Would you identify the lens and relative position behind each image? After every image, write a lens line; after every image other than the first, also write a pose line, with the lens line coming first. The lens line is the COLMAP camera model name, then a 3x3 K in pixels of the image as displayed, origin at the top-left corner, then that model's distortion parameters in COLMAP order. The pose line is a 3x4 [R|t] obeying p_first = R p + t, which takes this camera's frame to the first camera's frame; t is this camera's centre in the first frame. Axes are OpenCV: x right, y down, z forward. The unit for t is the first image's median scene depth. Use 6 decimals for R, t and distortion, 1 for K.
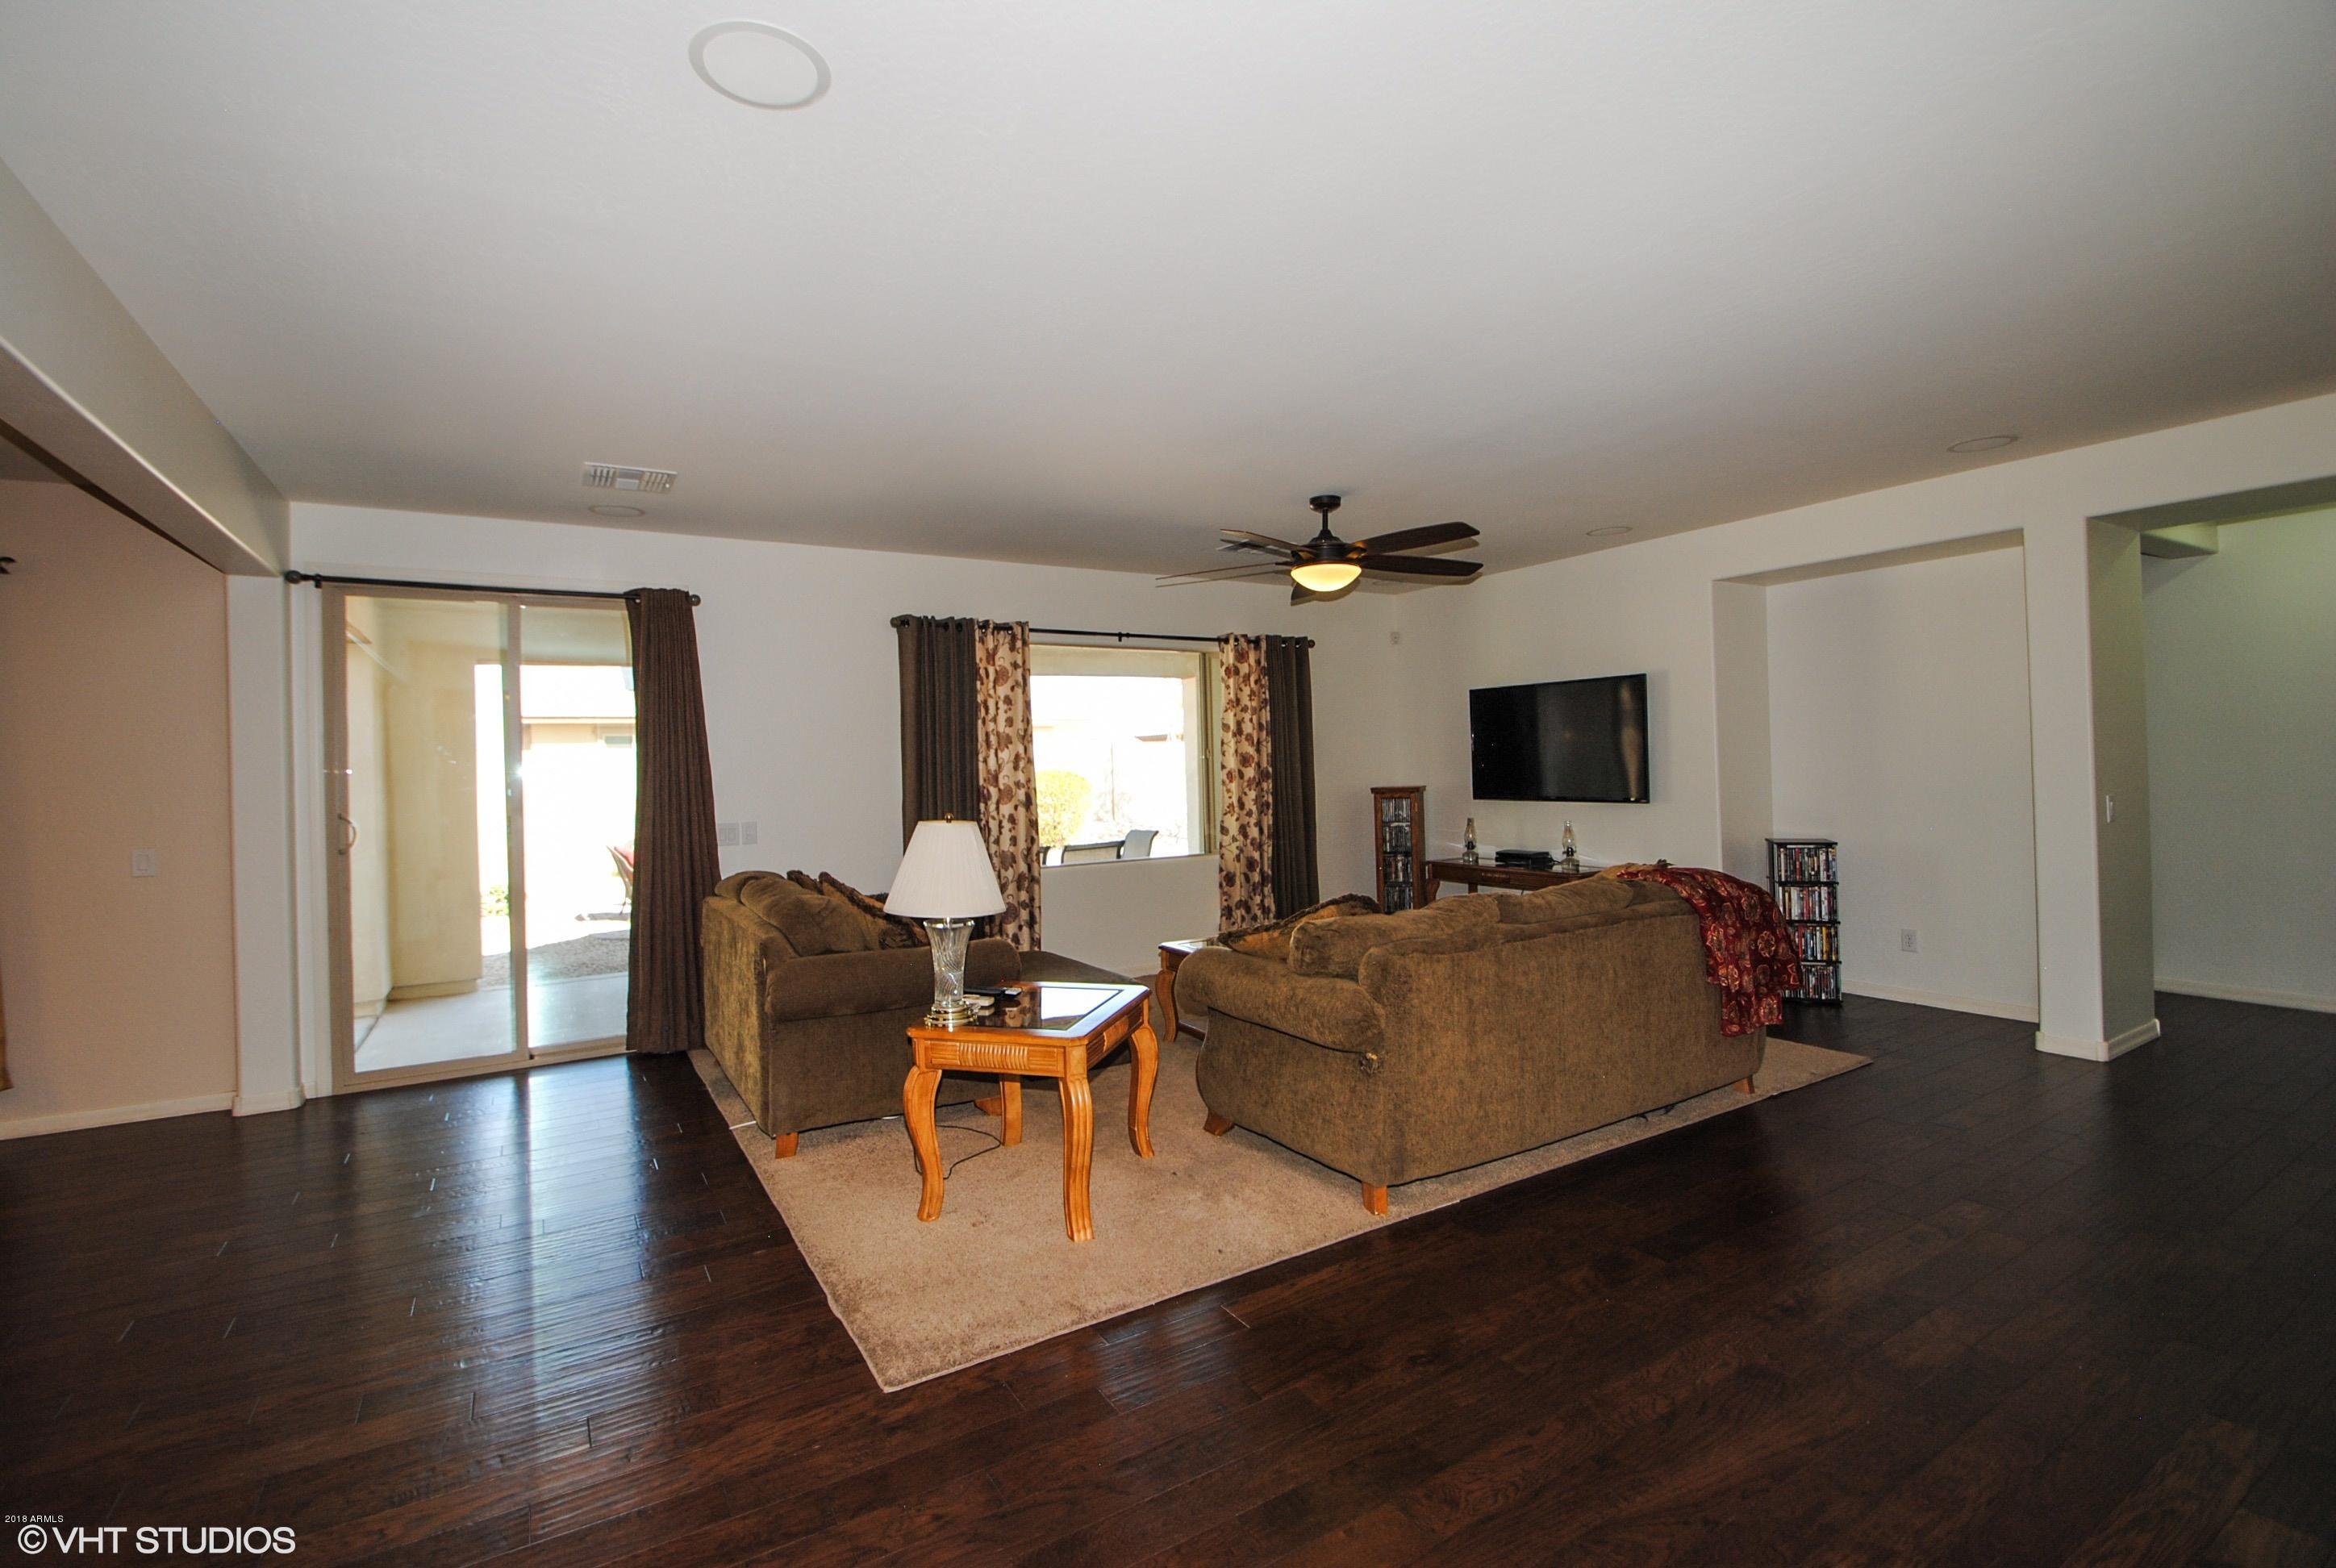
lens RADIAL K [[1029.5, 0, 1151.5], [0, 1029.5, 762.5], [0, 0, 1]] dist [0.012778, -0.015375]
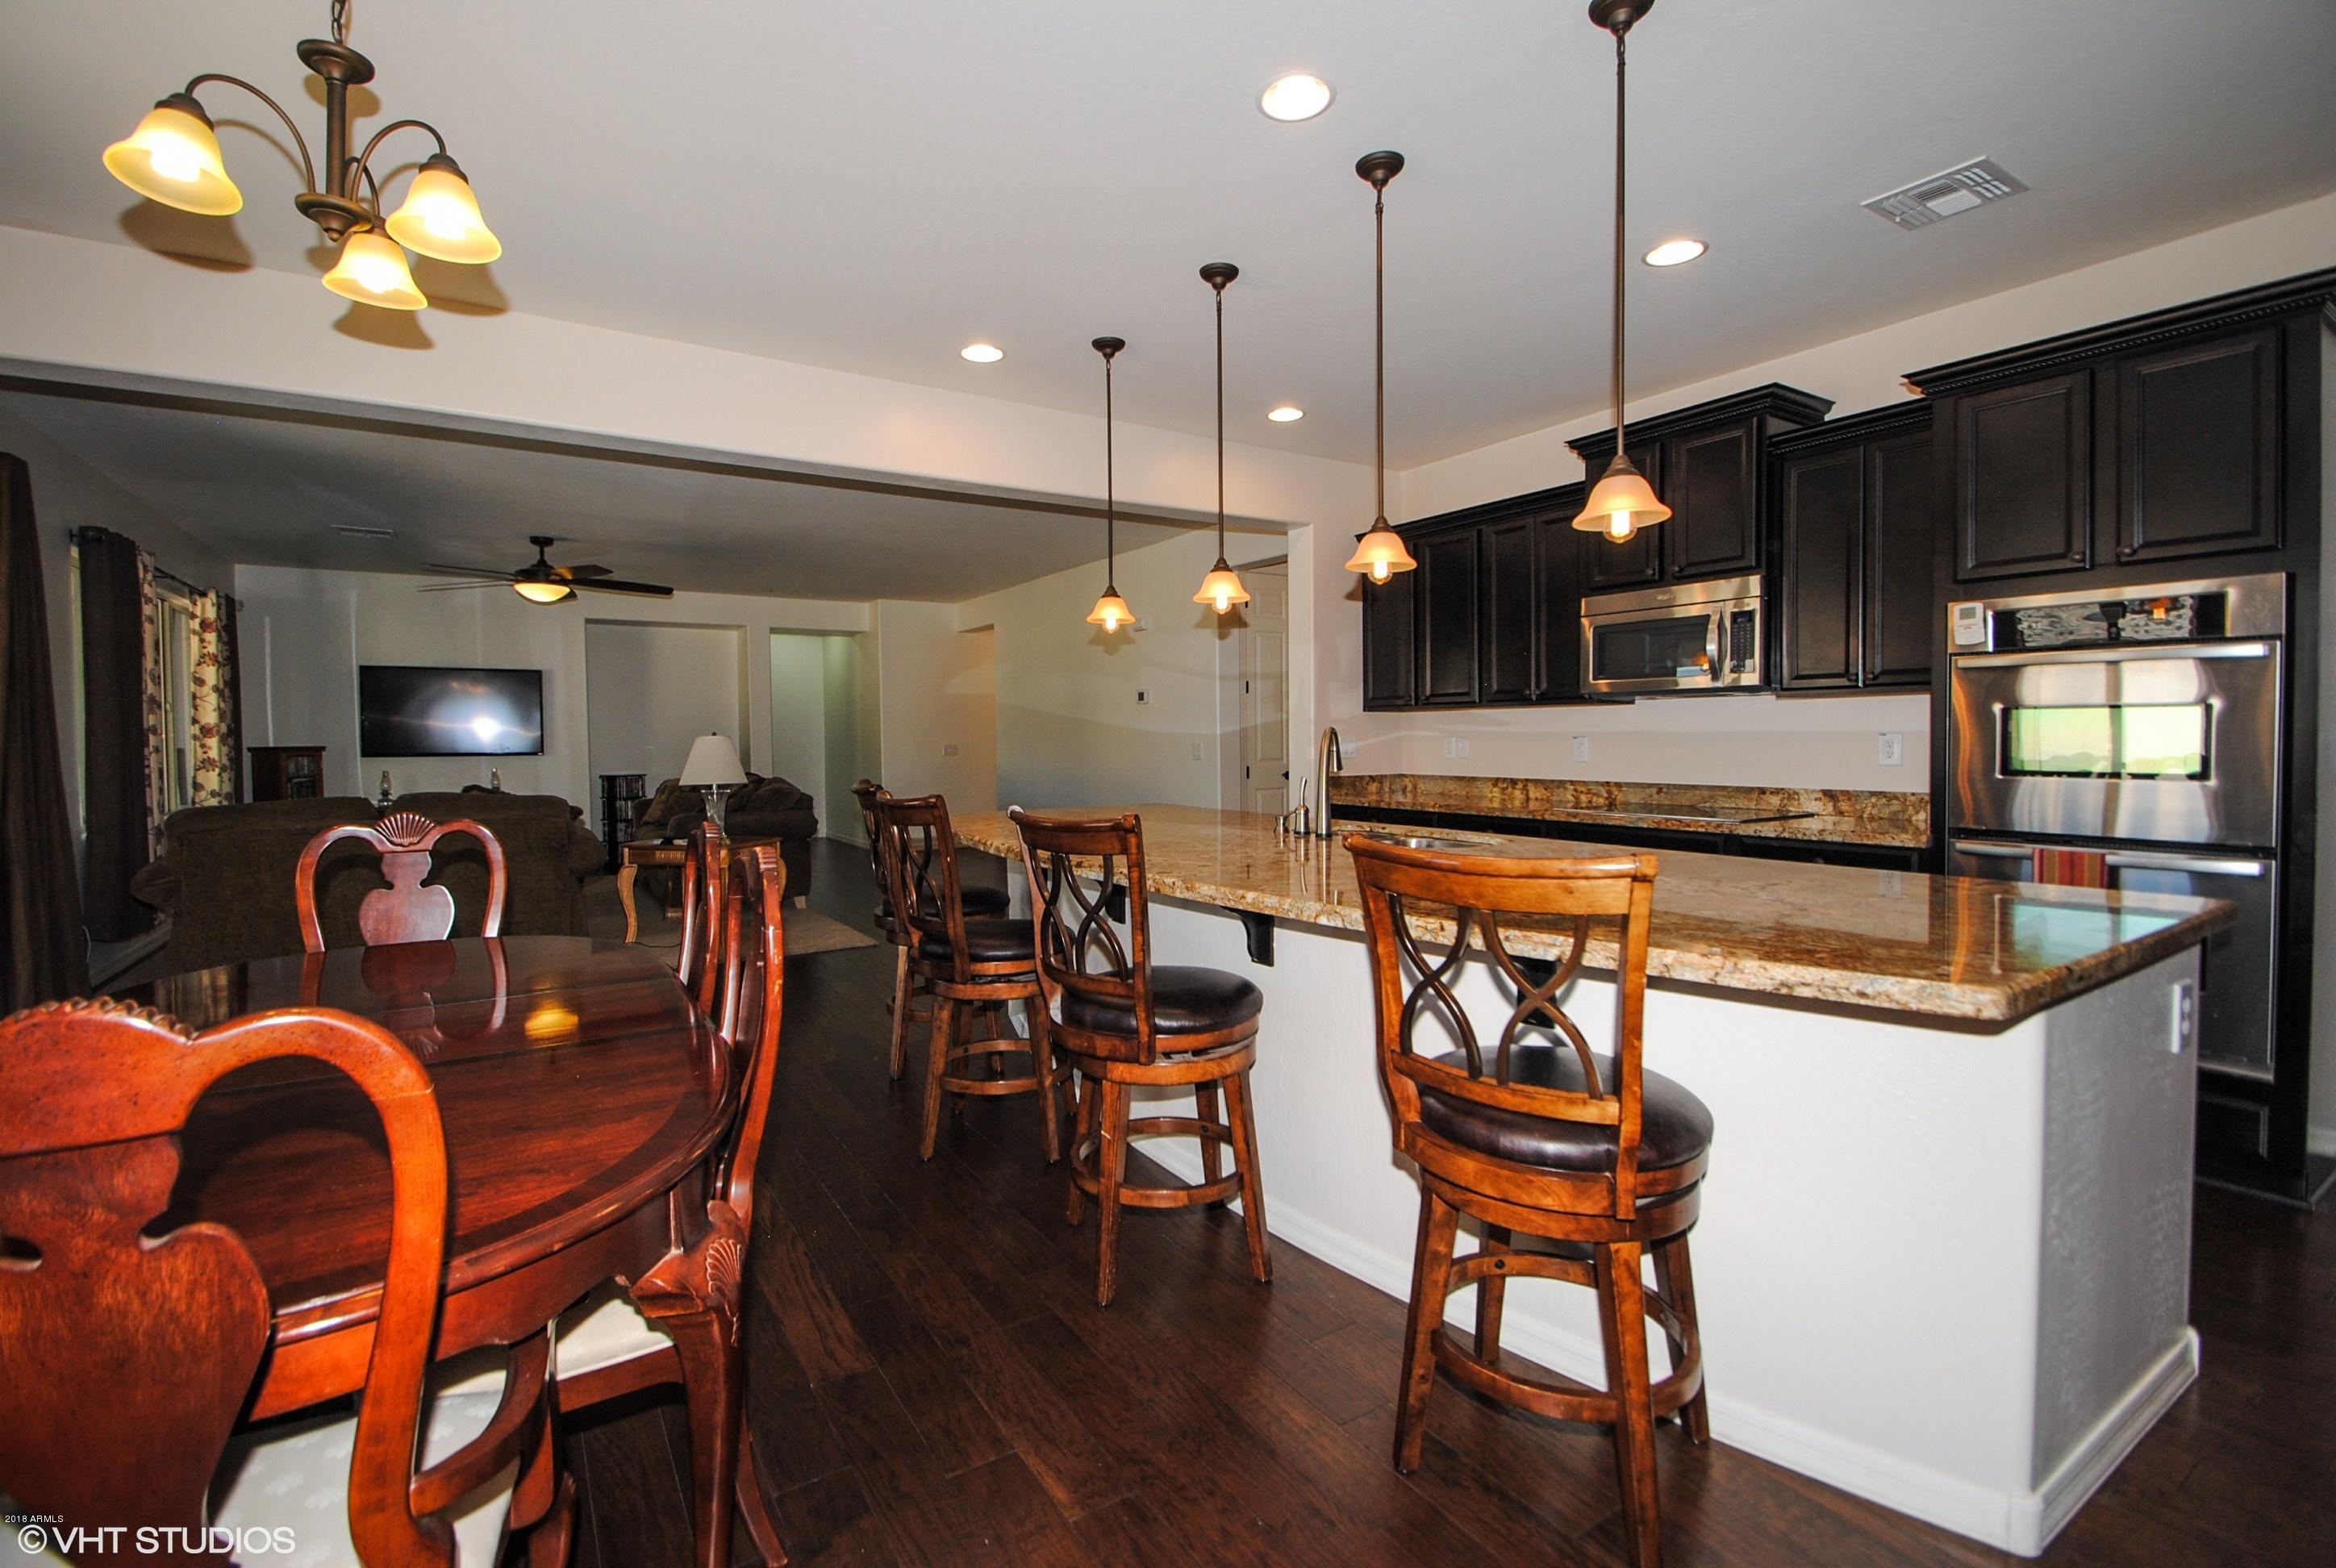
lens RADIAL K [[1029.5, 0, 1151.5], [0, 1029.5, 762.5], [0, 0, 1]] dist [0.012778, -0.015375]
pose [[-0.045405, 0.003001, 0.998964, -0.949786], [0.004390, 0.999986, -0.002805, 0.050111], [-0.998959, 0.004258, -0.045418, 0.144546]]
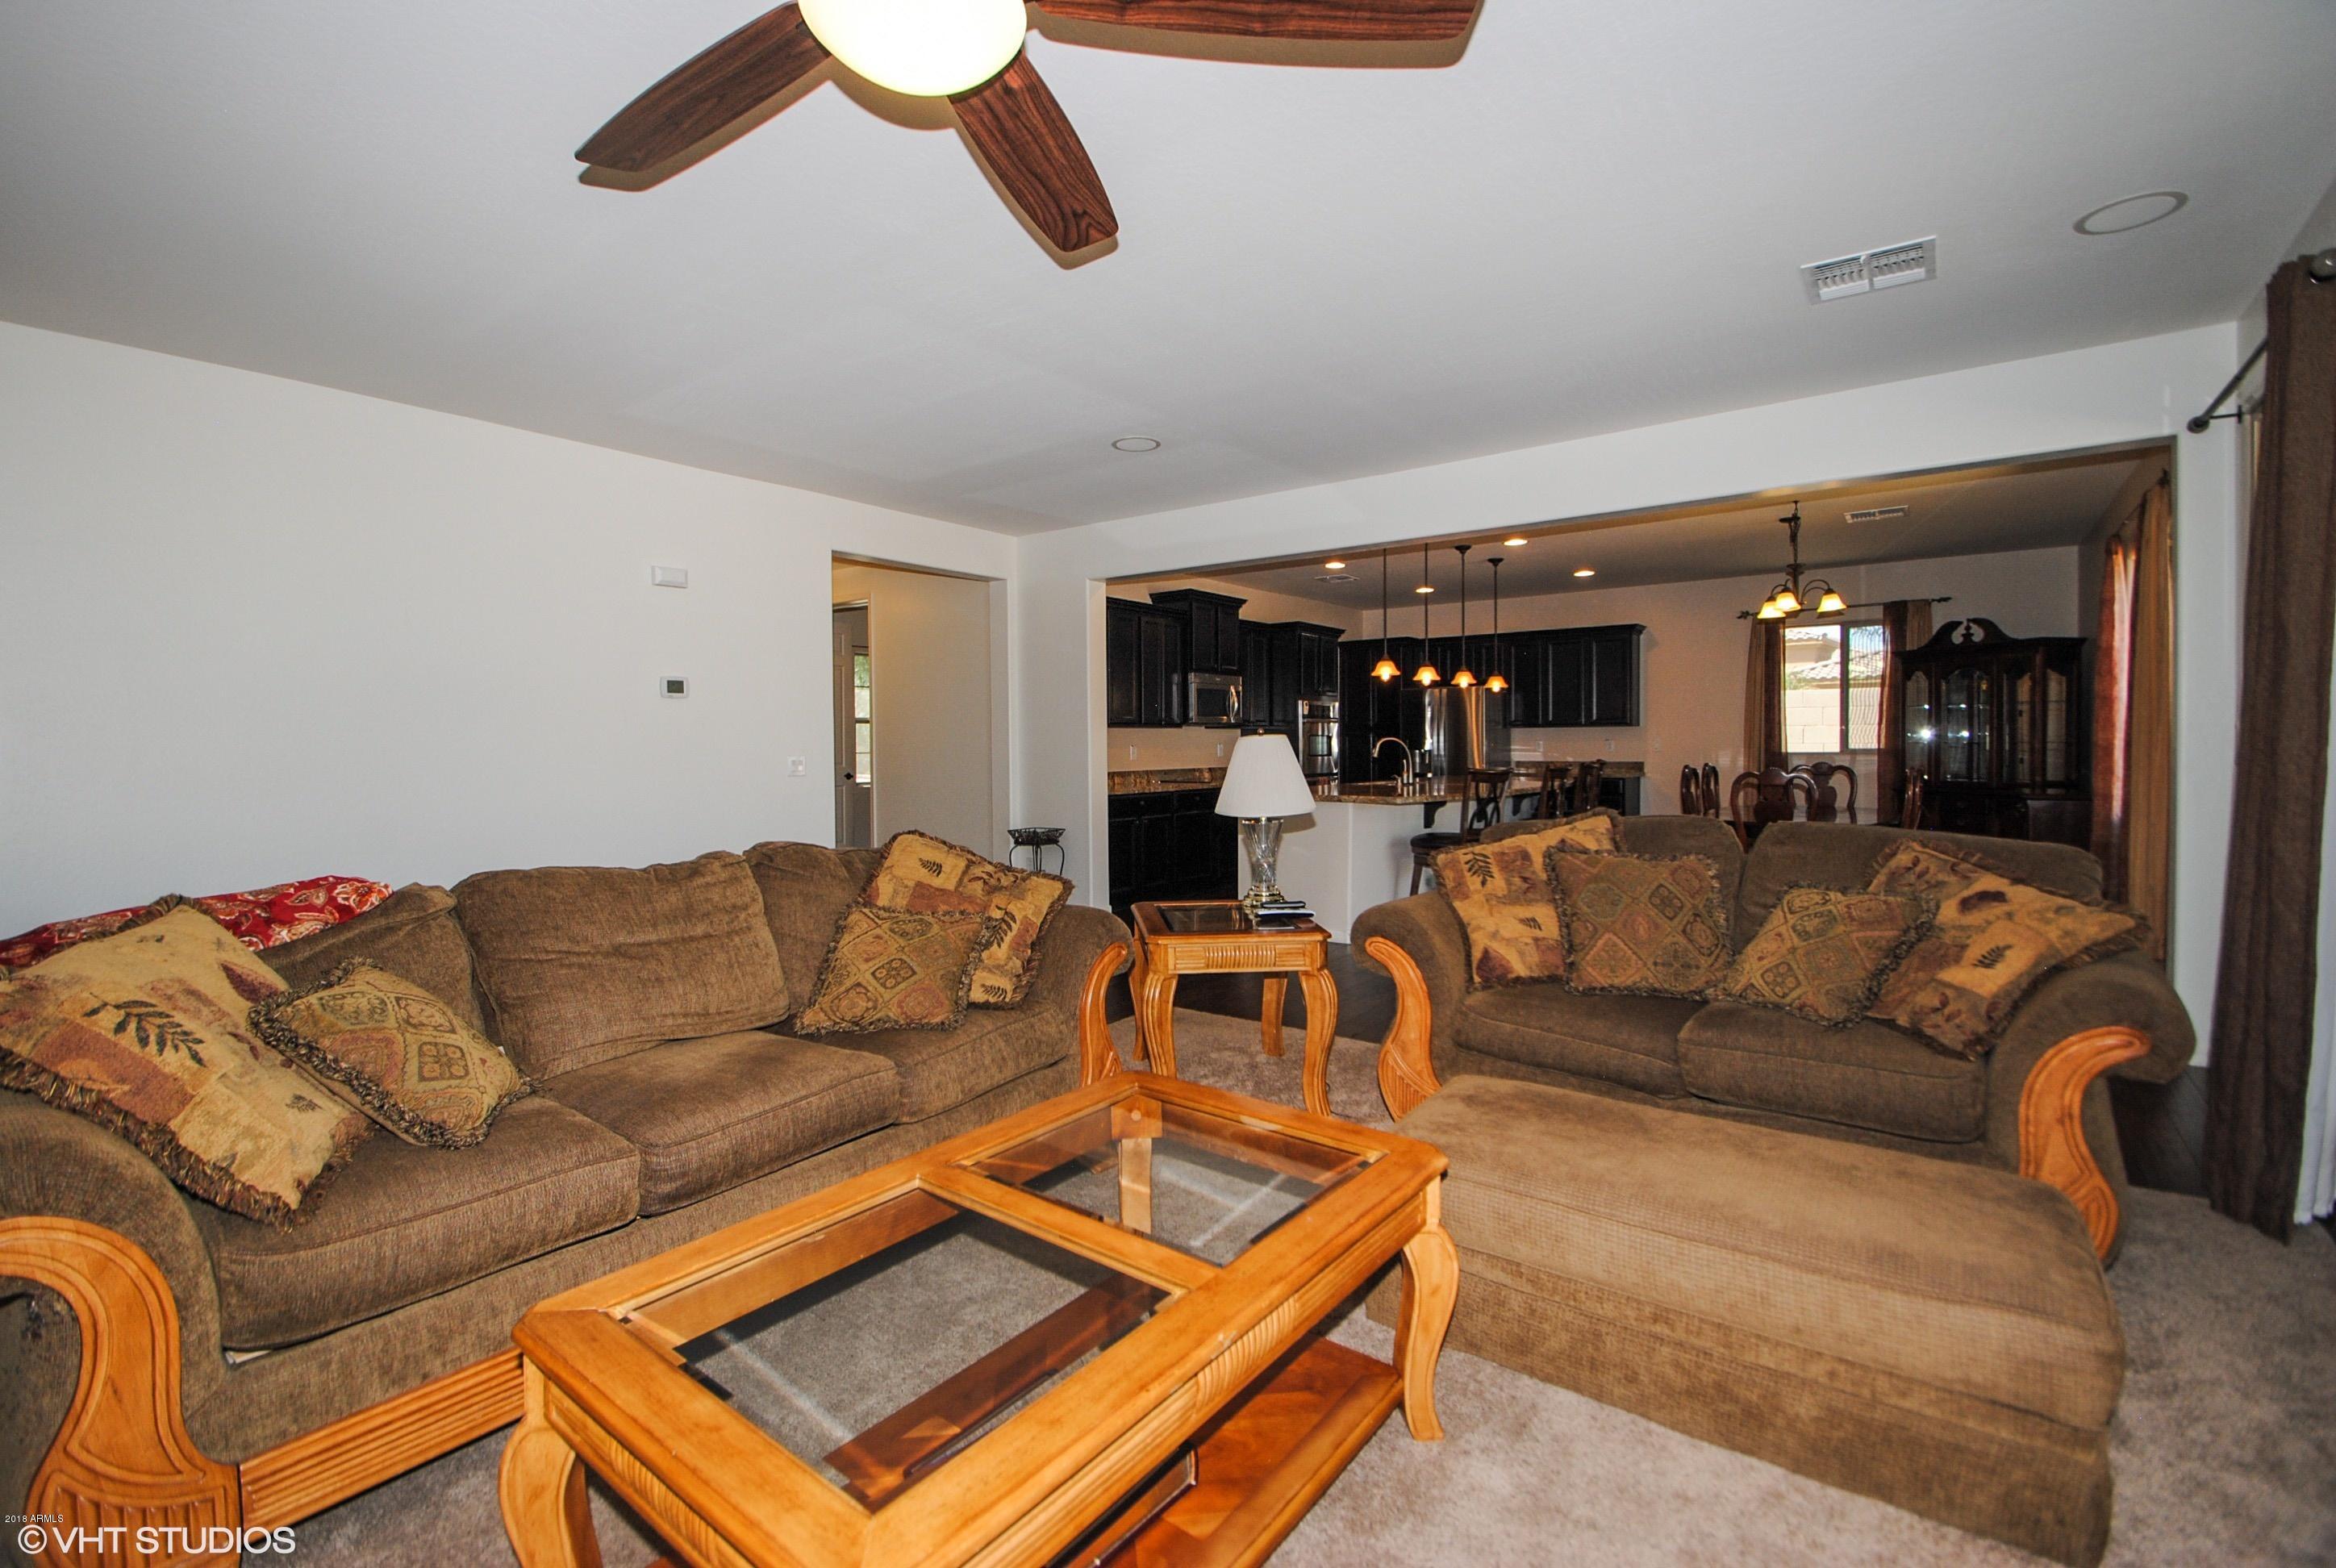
lens RADIAL K [[1029.5, 0, 1151.5], [0, 1029.5, 762.5], [0, 0, 1]] dist [0.012778, -0.015375]
pose [[-0.921785, 0.044147, -0.385180, 0.178846], [0.038781, 0.999012, 0.021694, 0.026288], [0.385757, 0.005059, -0.922586, 0.946087]]
